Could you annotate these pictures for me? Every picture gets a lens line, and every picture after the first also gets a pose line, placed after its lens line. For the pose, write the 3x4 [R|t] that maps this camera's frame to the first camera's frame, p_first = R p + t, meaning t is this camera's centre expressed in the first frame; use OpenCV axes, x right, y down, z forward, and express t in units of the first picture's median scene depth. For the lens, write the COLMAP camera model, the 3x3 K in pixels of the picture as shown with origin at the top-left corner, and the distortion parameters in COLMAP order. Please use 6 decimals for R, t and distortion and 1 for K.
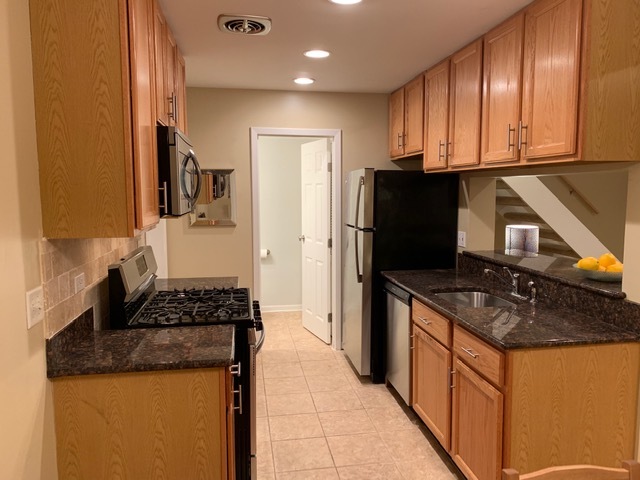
lens RADIAL K [[485.2, 0, 322.1], [0, 485.2, 230.7], [0, 0, 1]] dist [0.008006, -0.014536]
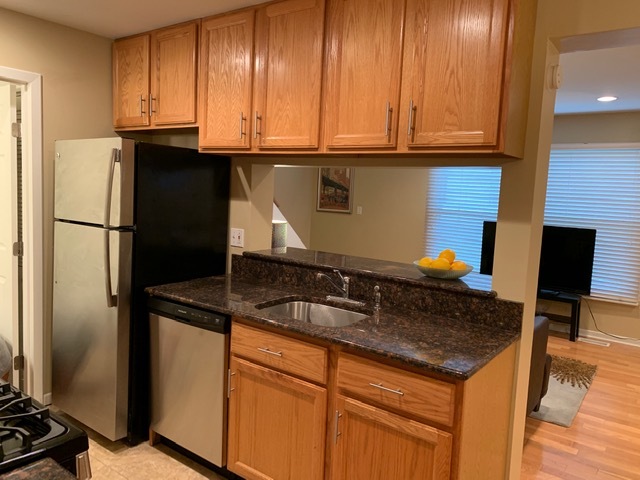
lens RADIAL K [[485.2, 0, 322.1], [0, 485.2, 230.7], [0, 0, 1]] dist [0.008006, -0.014536]
pose [[0.714320, -0.023322, 0.699431, -0.192768], [0.008352, 0.999657, 0.024803, -0.014094], [-0.699770, -0.011876, 0.714270, 0.325687]]
